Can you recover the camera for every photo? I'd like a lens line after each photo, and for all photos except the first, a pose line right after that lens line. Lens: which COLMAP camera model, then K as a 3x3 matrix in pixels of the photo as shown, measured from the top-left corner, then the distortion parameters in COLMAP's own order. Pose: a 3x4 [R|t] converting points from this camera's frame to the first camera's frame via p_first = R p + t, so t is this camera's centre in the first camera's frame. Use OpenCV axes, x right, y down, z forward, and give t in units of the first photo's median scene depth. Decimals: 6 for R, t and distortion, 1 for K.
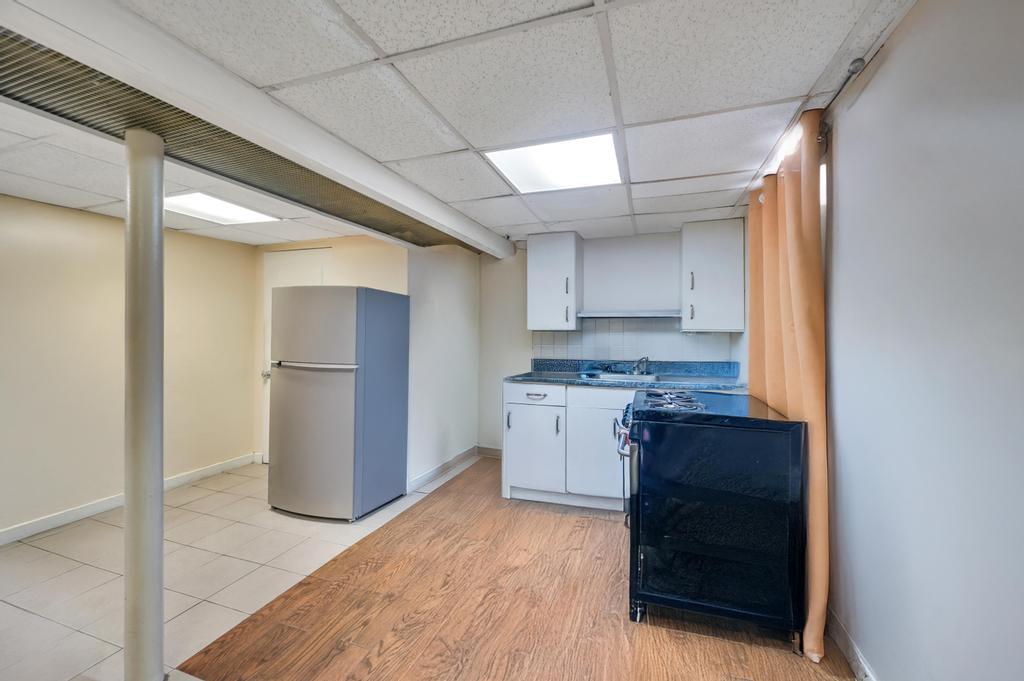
lens RADIAL K [[409.0, 0, 516.5], [0, 409.0, 335.7], [0, 0, 1]] dist [0.002575, -0.000559]
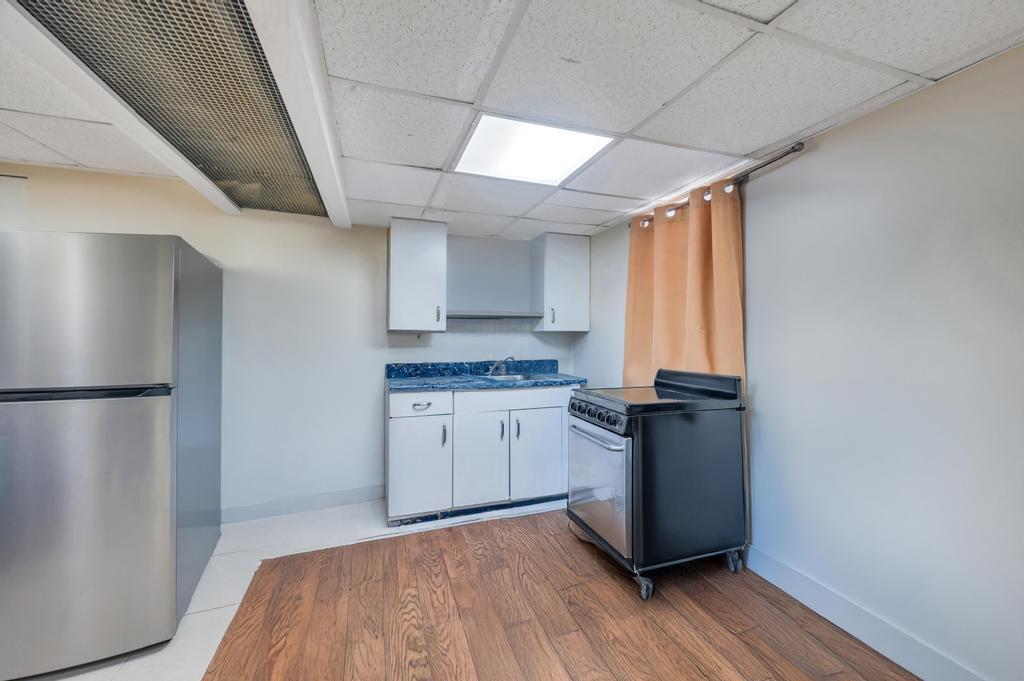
lens RADIAL K [[409.0, 0, 517.1], [0, 409.0, 335.9], [0, 0, 1]] dist [0.002575, -0.000559]
pose [[0.782731, -0.006179, 0.622330, -0.335882], [0.007281, 0.999973, 0.000771, -0.000731], [-0.622318, 0.003928, 0.782755, 0.195124]]
